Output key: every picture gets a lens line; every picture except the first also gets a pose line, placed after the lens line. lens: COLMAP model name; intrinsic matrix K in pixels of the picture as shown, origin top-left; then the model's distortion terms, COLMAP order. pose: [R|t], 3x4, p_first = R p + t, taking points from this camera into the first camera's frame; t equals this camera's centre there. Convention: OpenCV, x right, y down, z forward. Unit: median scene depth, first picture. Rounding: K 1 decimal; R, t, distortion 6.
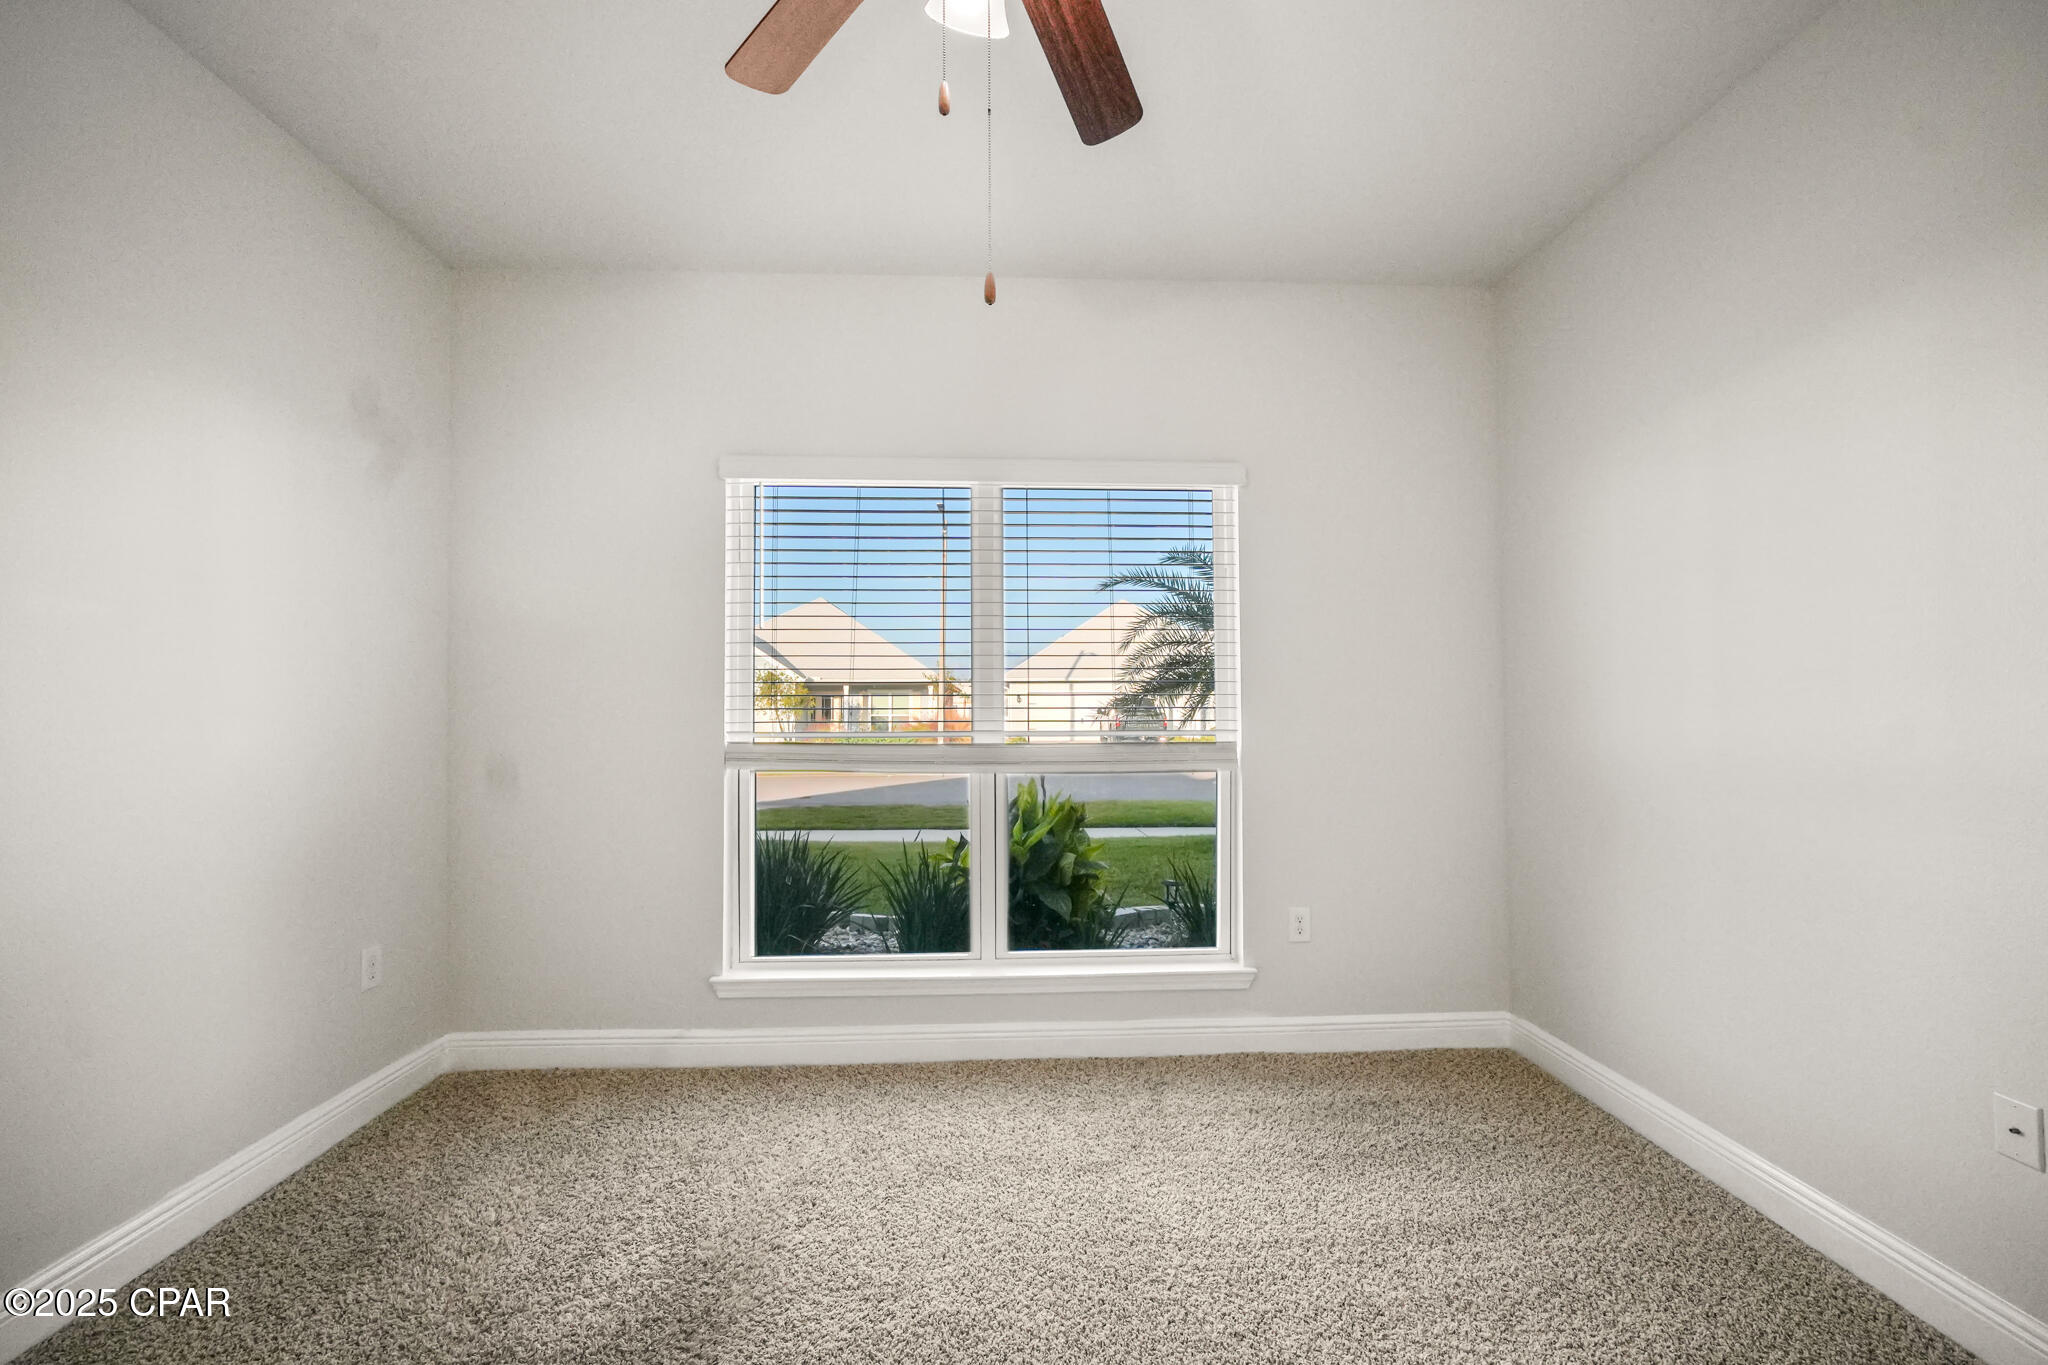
lens RADIAL K [[789.6, 0, 1023.9], [0, 789.6, 680.5], [0, 0, 1]] dist [-0.003208, 0.001161]
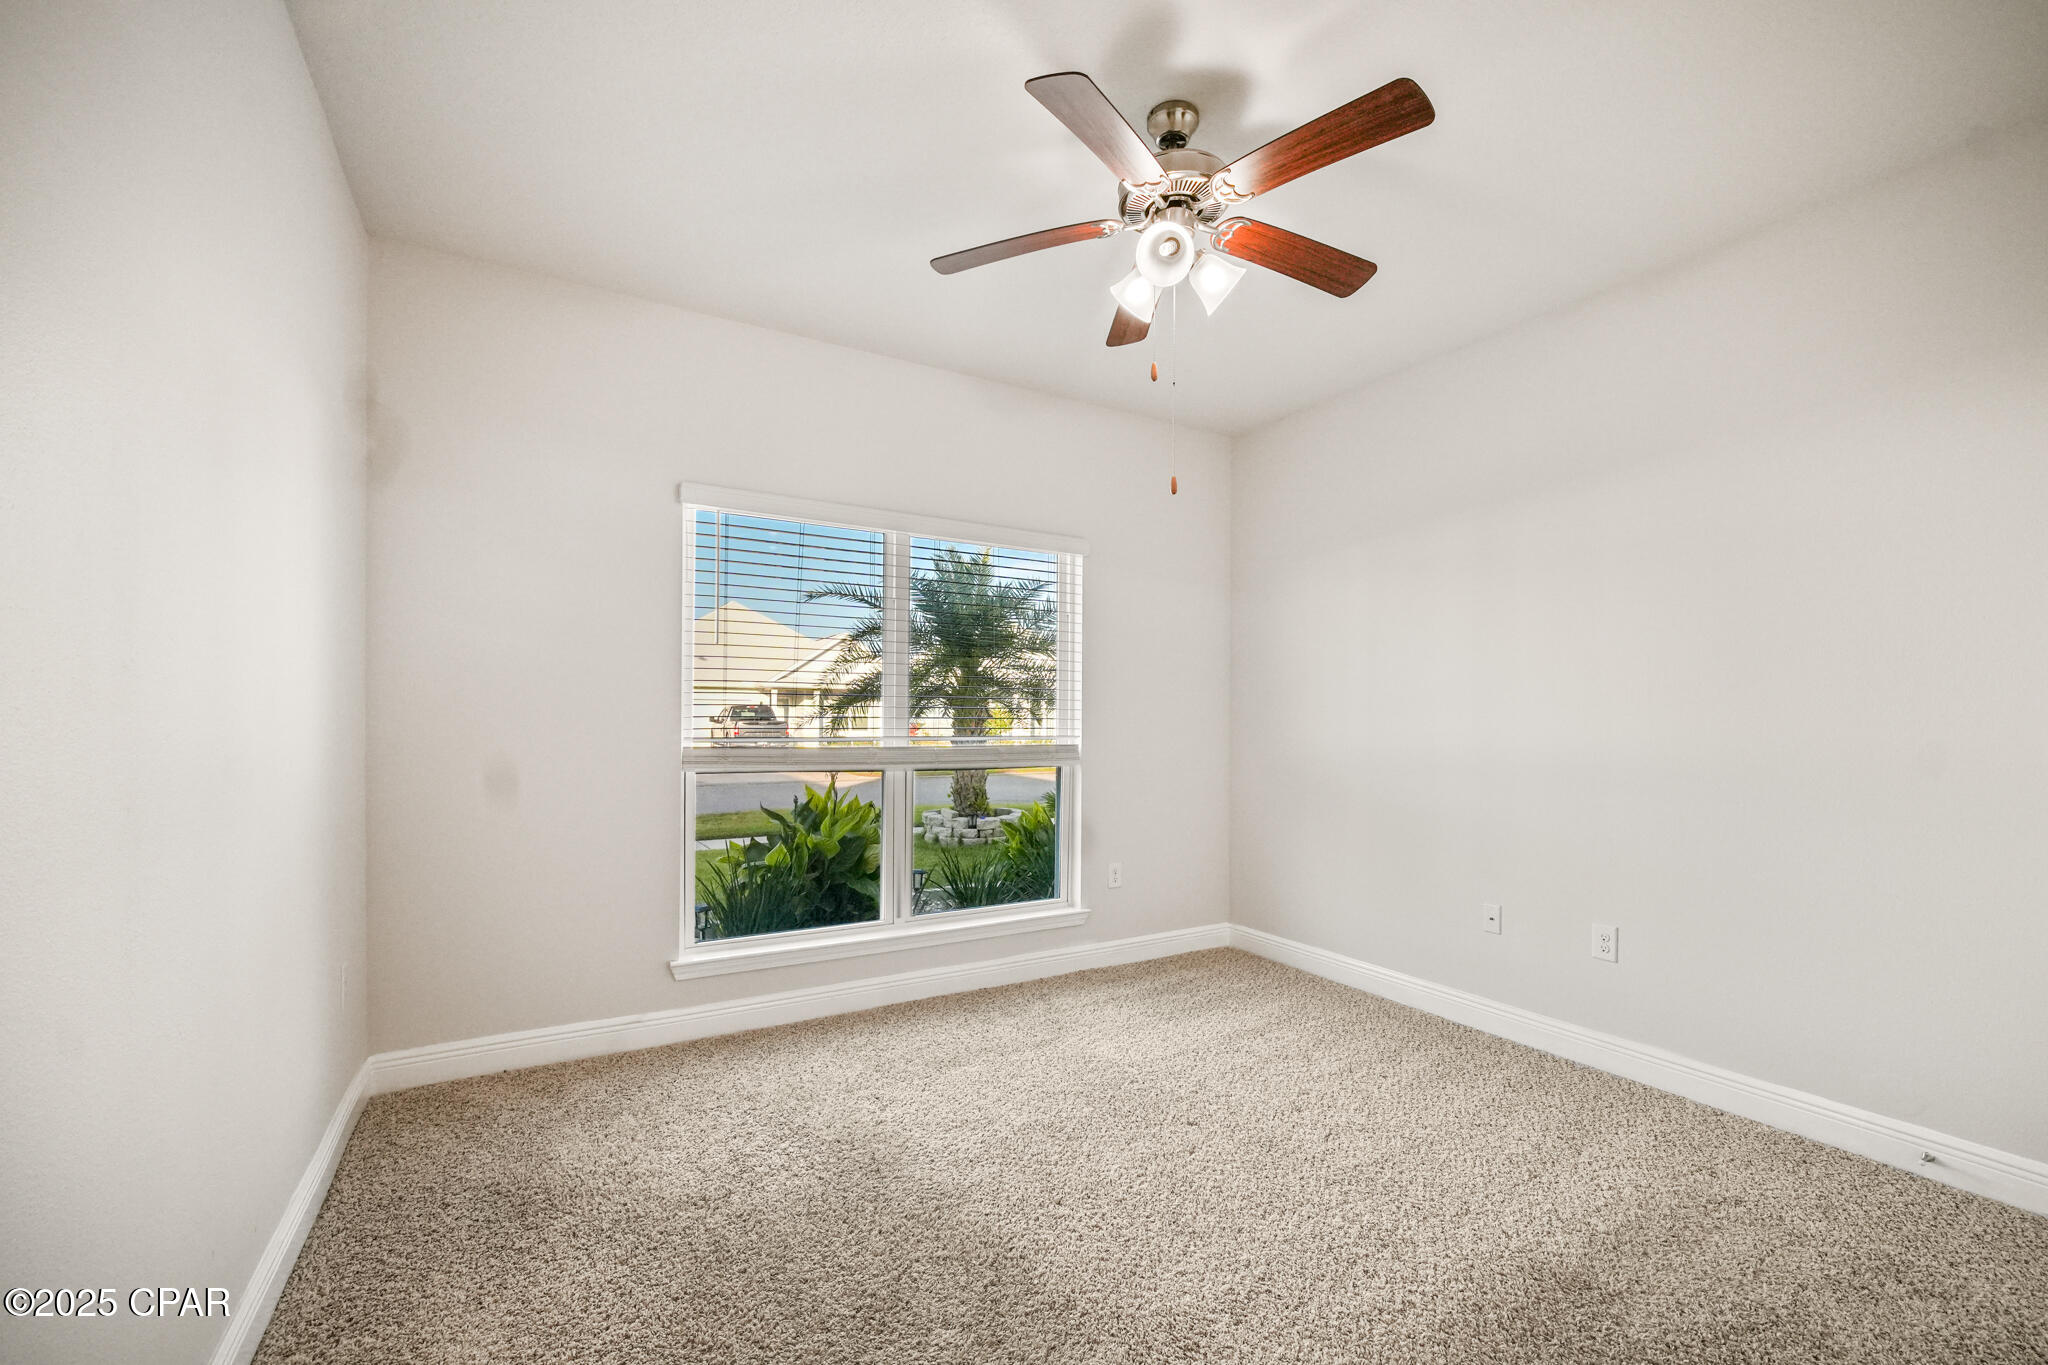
lens RADIAL K [[789.6, 0, 1023.4], [0, 789.6, 696.4], [0, 0, 1]] dist [-0.003208, 0.001161]
pose [[0.894633, 0.022851, 0.446217, -0.441592], [-0.026867, 0.999635, 0.002676, -0.006645], [-0.445993, -0.014382, 0.894921, -0.180744]]
